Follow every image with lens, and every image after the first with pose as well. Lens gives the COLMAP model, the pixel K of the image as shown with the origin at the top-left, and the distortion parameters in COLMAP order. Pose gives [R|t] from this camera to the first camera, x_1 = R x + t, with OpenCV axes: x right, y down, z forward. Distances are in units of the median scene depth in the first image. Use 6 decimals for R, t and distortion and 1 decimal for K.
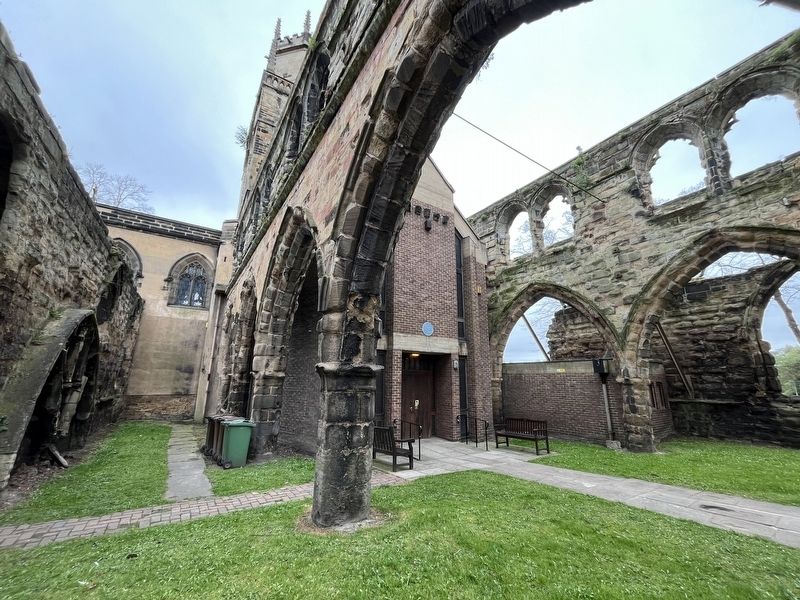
lens RADIAL K [[324.1, 0, 400.0], [0, 324.1, 300.0], [0, 0, 1]] dist [0.000676, 0.000116]
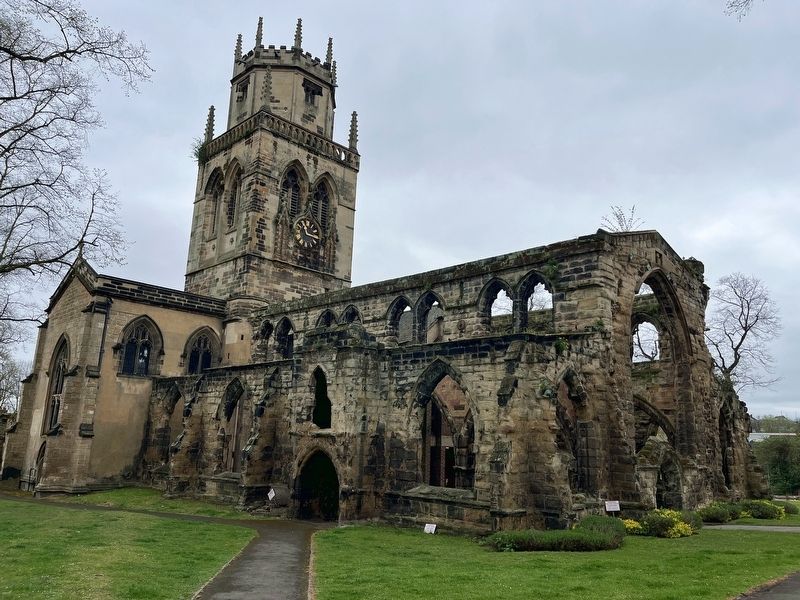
lens RADIAL K [[610.3, 0, 400.0], [0, 610.3, 300.0], [0, 0, 1]] dist [0.001987, -0.000989]
pose [[0.975341, 0.071183, 0.208909, -0.447854], [-0.075478, 0.997067, 0.012651, -0.292066], [-0.207396, -0.028107, 0.977853, -0.923603]]
